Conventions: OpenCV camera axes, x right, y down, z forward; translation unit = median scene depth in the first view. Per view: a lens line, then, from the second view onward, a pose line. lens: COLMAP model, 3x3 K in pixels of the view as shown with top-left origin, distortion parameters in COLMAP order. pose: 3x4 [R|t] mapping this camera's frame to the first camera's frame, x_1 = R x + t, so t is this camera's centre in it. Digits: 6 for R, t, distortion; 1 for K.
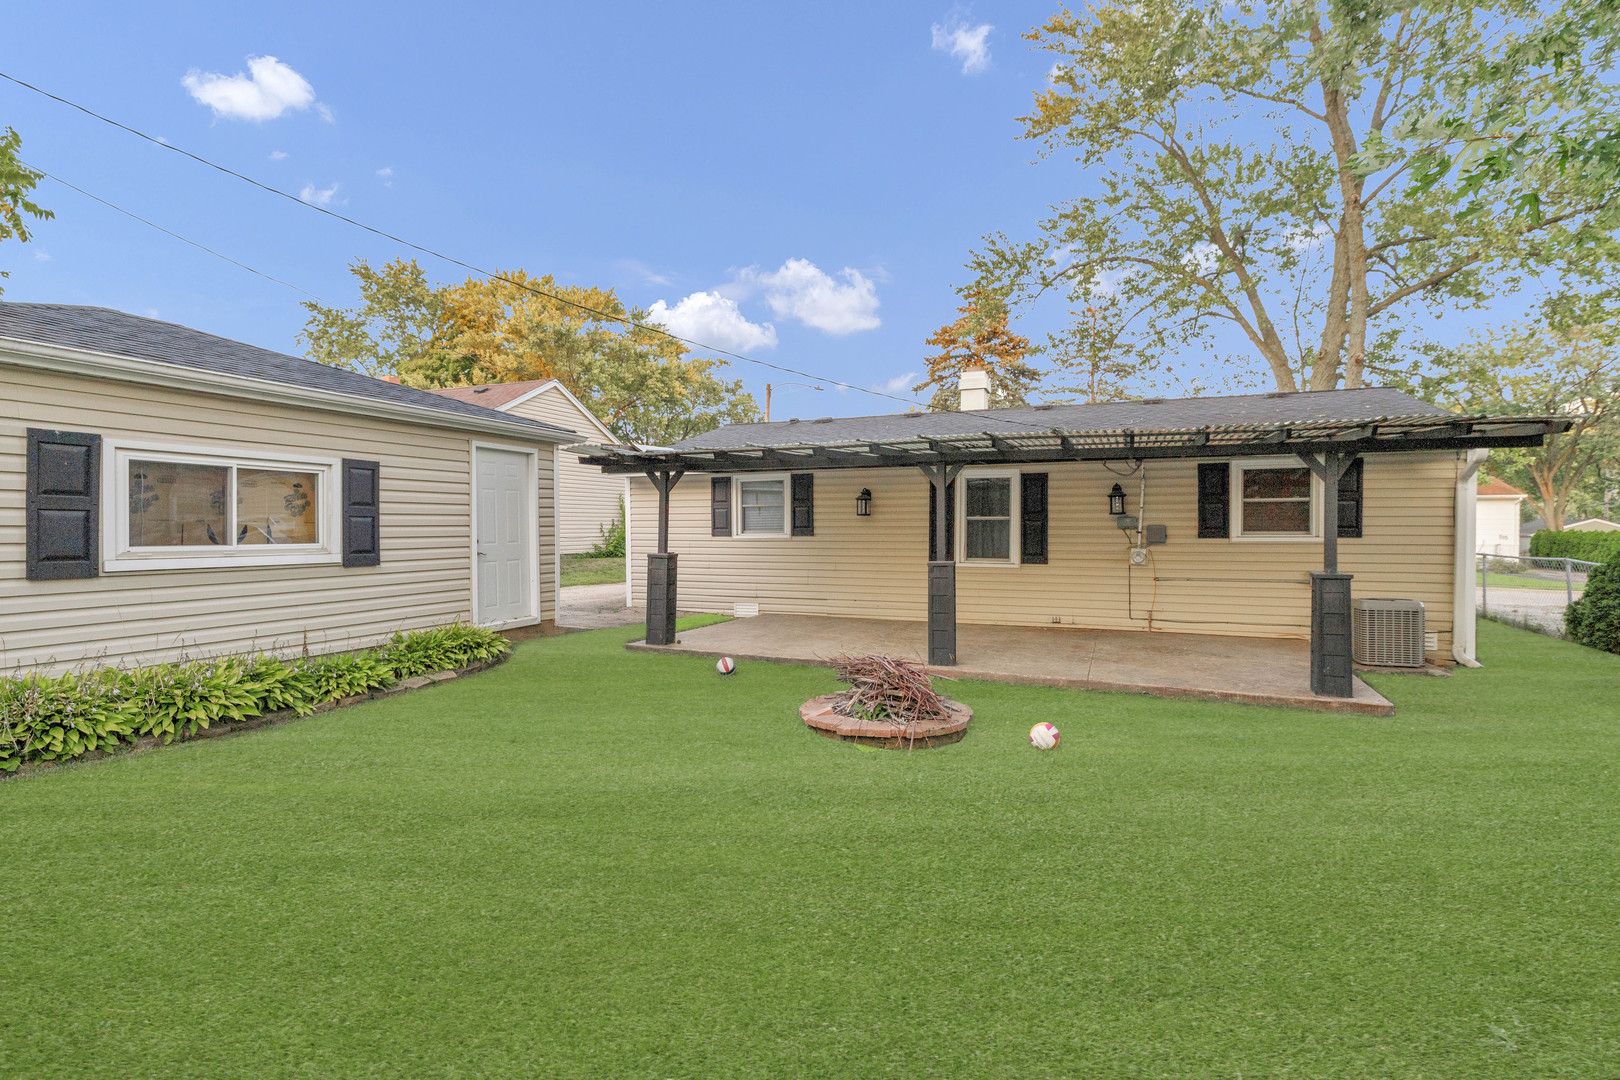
lens RADIAL K [[768.9, 0, 814.9], [0, 768.9, 538.2], [0, 0, 1]] dist [-0.000168, 0.000538]
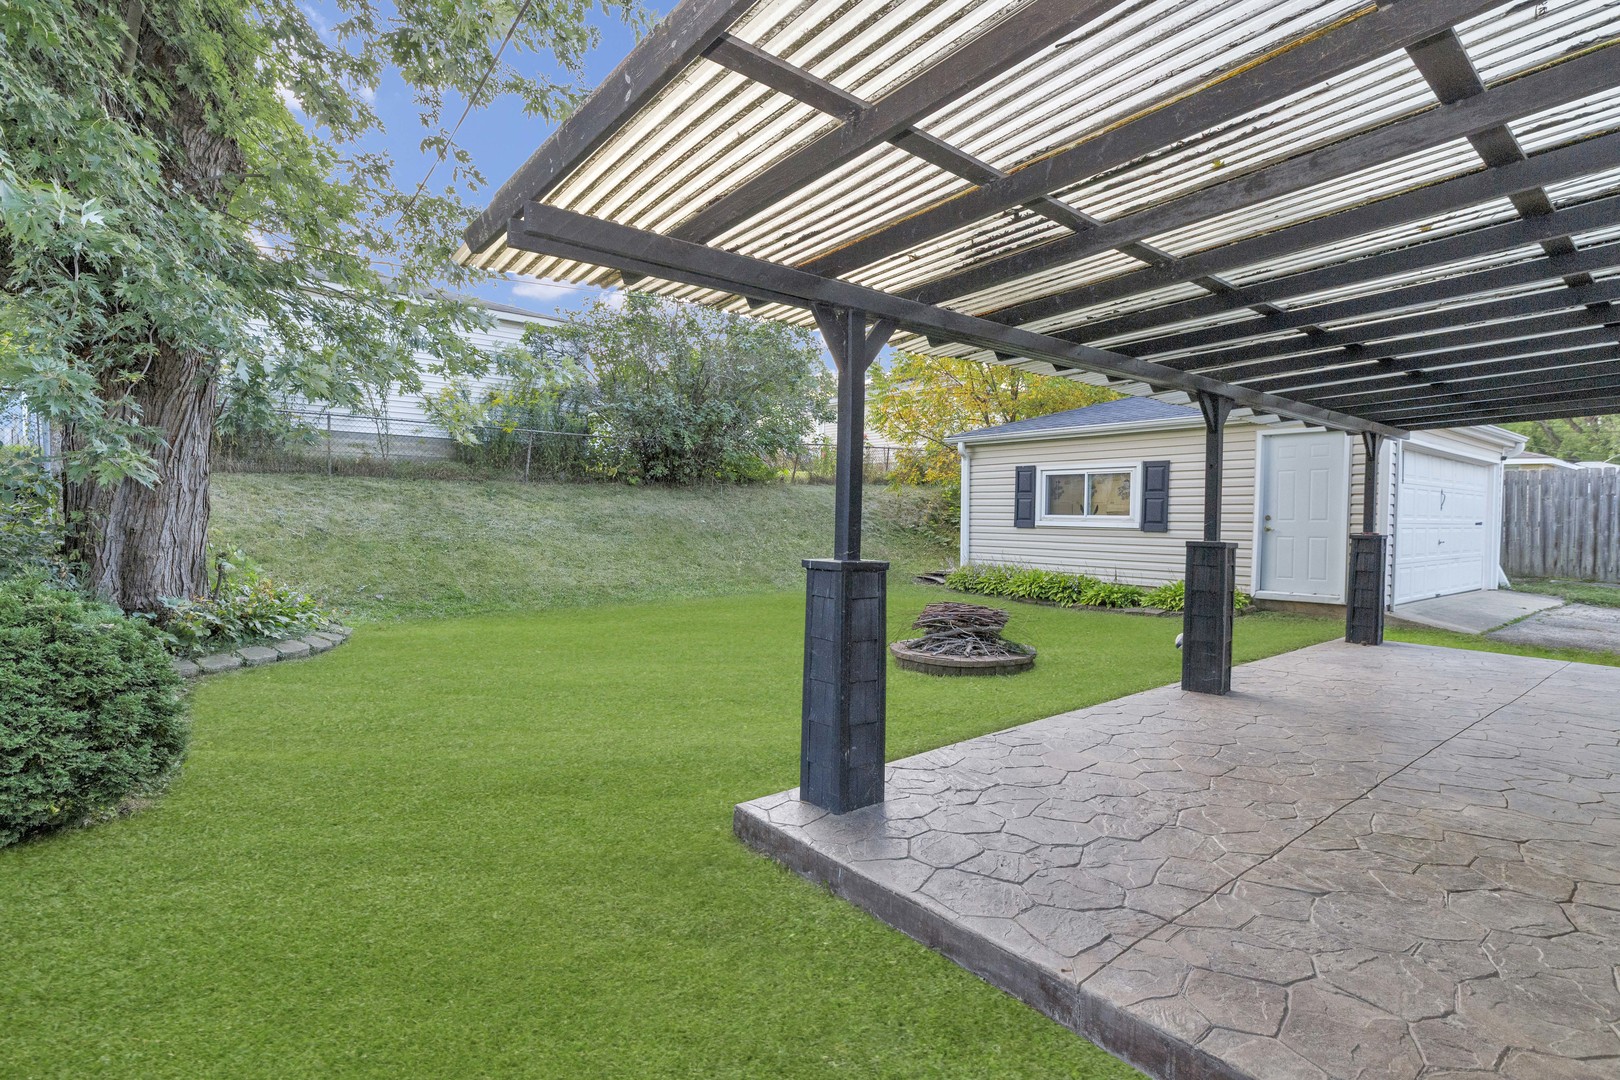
lens RADIAL K [[768.9, 0, 814.9], [0, 768.9, 538.2], [0, 0, 1]] dist [-0.000168, 0.000538]
pose [[-0.478215, 0.018189, -0.878054, 1.079007], [-0.026059, 0.999051, 0.034888, 0.014287], [0.877856, 0.039565, -0.477287, 1.172782]]
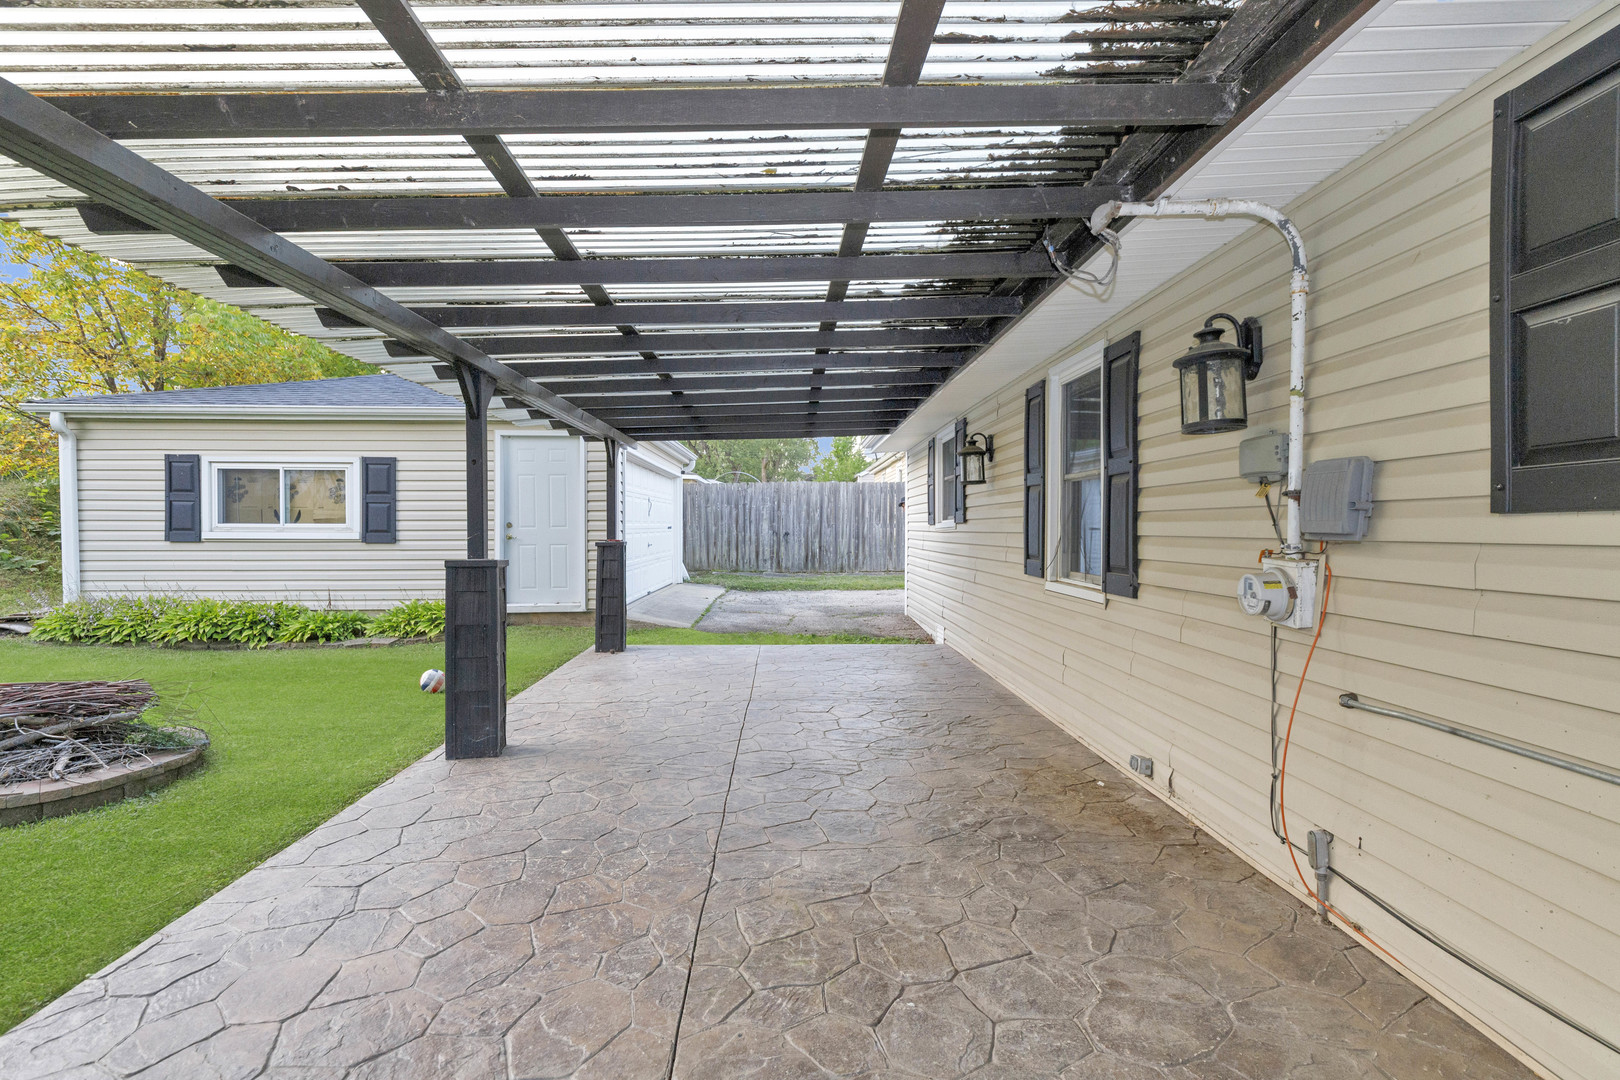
lens RADIAL K [[768.9, 0, 814.9], [0, 768.9, 538.2], [0, 0, 1]] dist [-0.000168, 0.000538]
pose [[0.434837, 0.013479, -0.900408, 0.855350], [-0.013049, 0.999877, 0.008667, 0.009021], [0.900415, 0.007980, 0.434959, 1.128948]]
